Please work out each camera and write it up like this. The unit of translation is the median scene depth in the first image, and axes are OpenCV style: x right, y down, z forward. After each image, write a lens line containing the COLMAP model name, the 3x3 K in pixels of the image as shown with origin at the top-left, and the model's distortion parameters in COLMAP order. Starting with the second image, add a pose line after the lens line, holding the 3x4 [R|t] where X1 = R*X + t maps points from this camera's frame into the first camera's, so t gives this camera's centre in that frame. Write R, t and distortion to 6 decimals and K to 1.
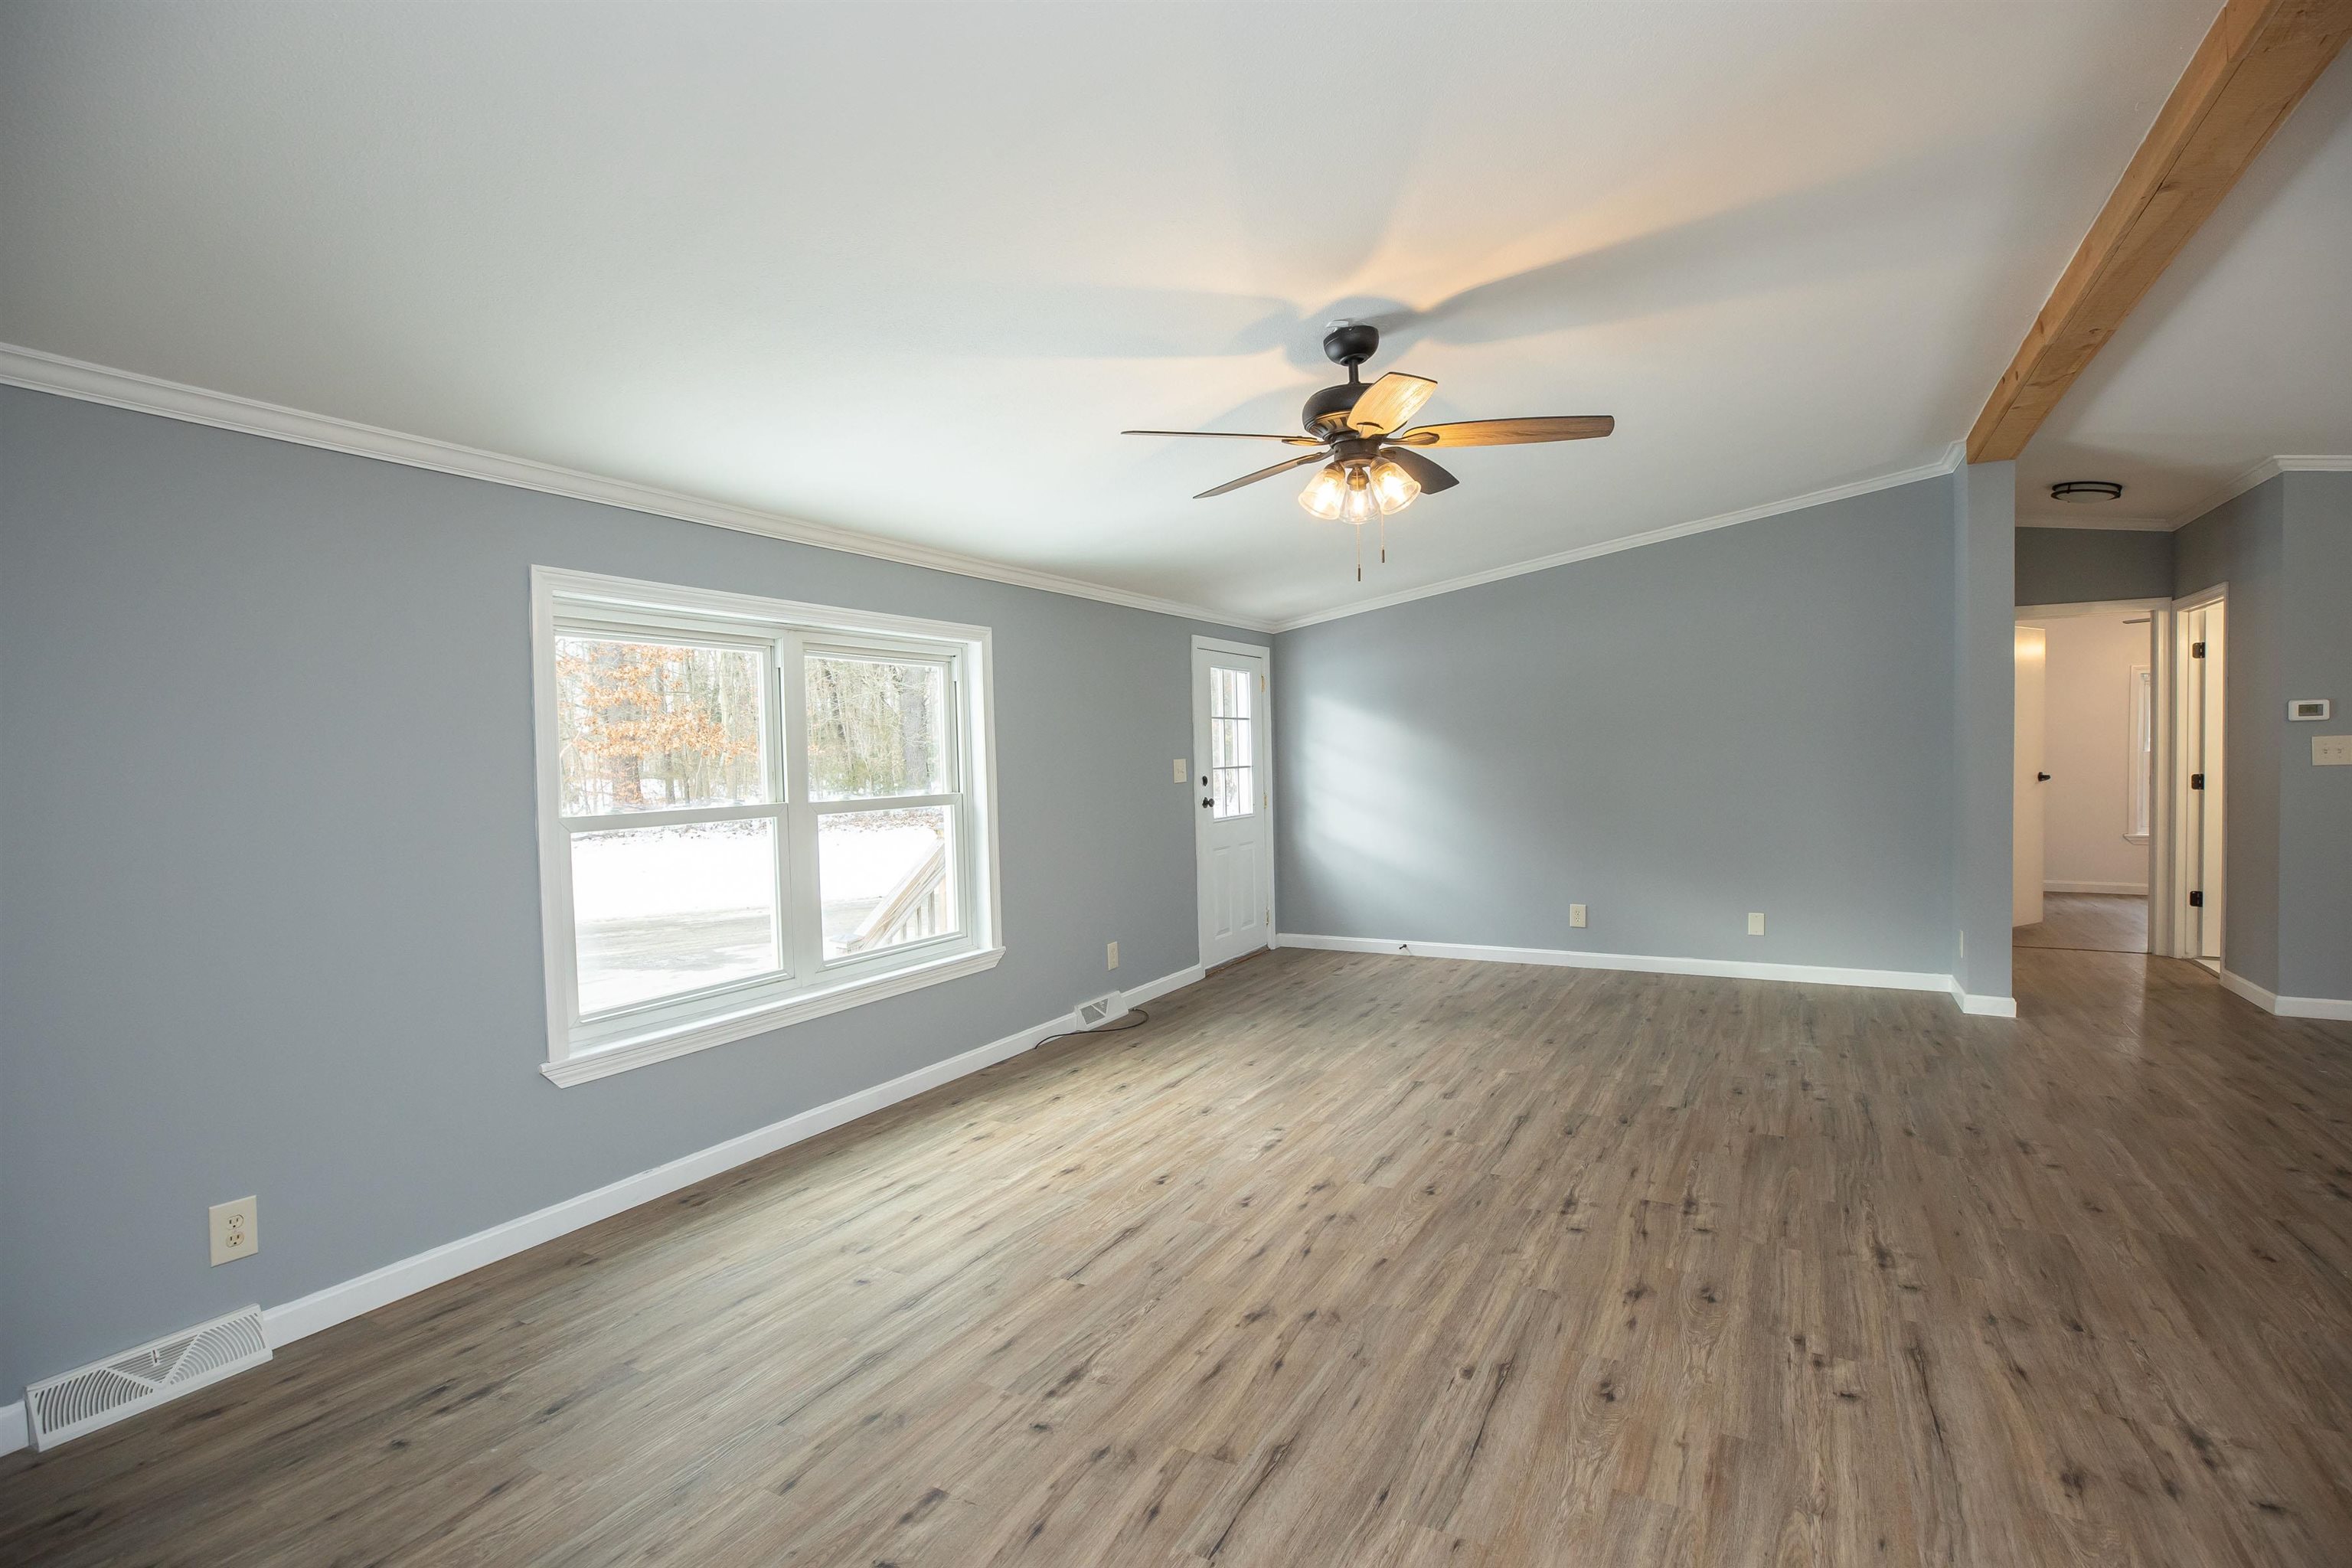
lens RADIAL K [[1111.6, 0, 1176.0], [0, 1111.6, 784.0], [0, 0, 1]] dist [-0.037521, 0.015153]
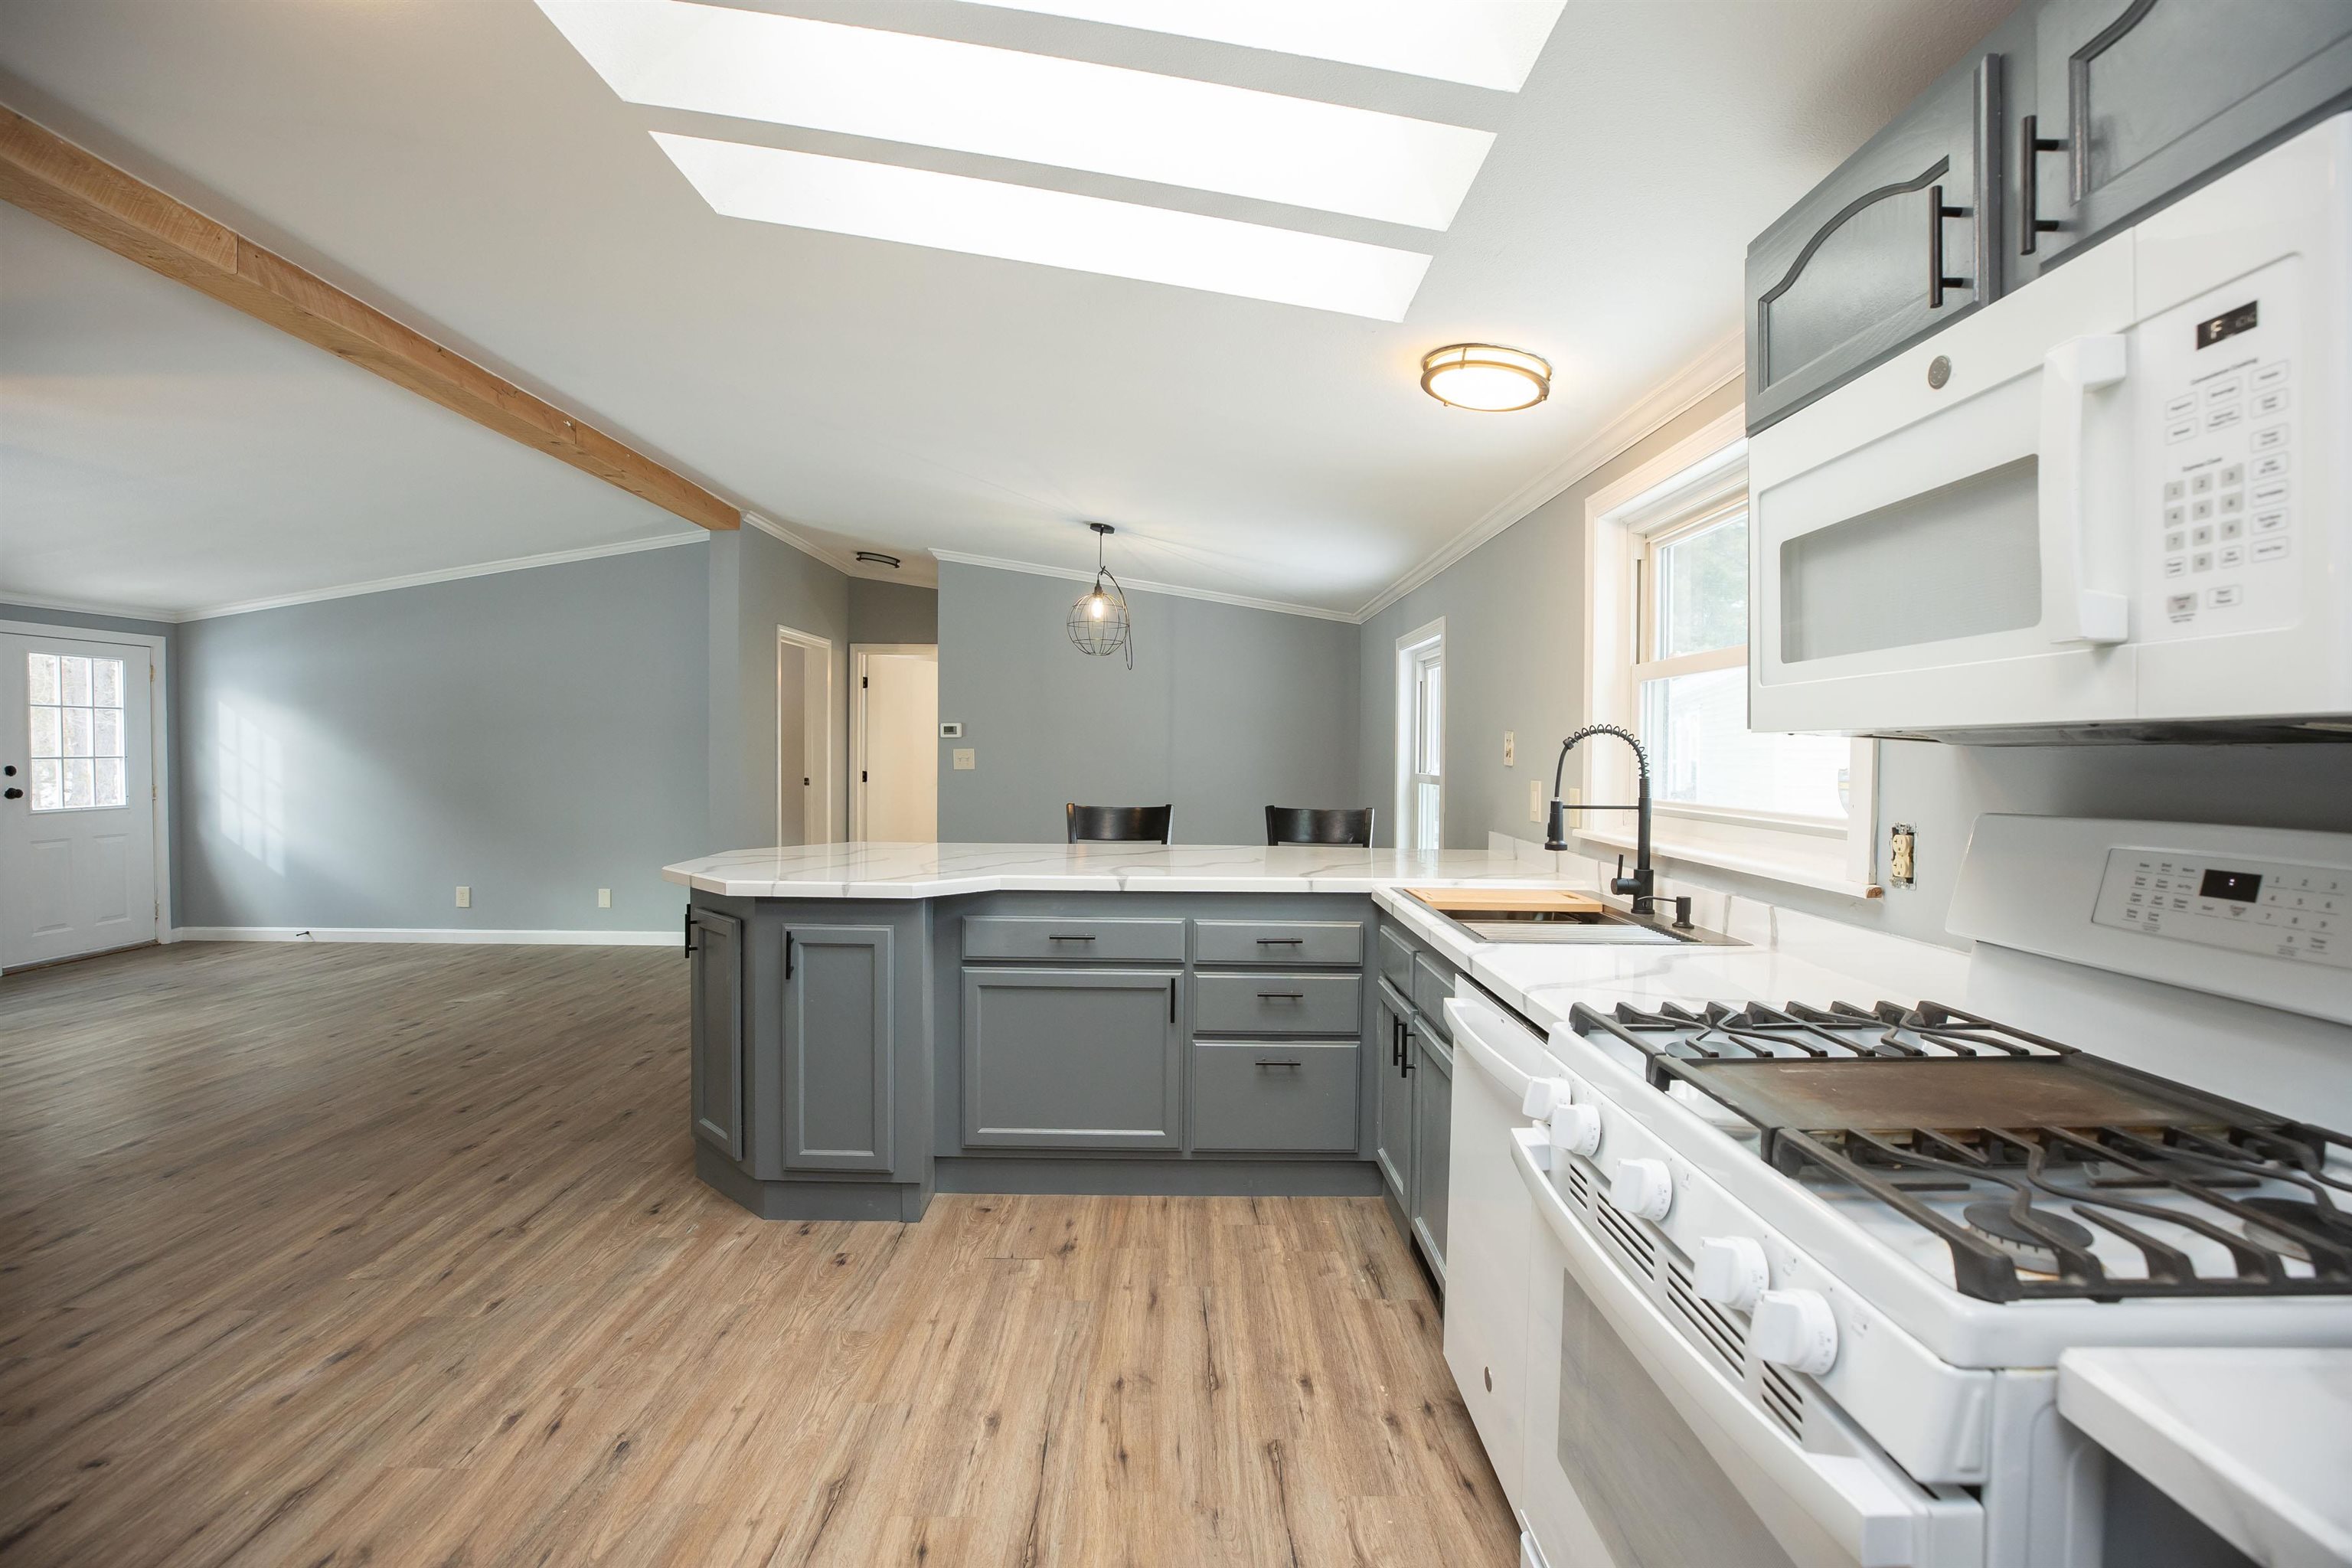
lens RADIAL K [[1072.9, 0, 1168.1], [0, 1072.9, 773.5], [0, 0, 1]] dist [-0.042598, 0.014855]
pose [[0.876464, 0.013010, 0.481291, 0.851453], [-0.008826, 0.999901, -0.010956, 0.001082], [-0.481386, 0.005354, 0.876492, -0.488487]]
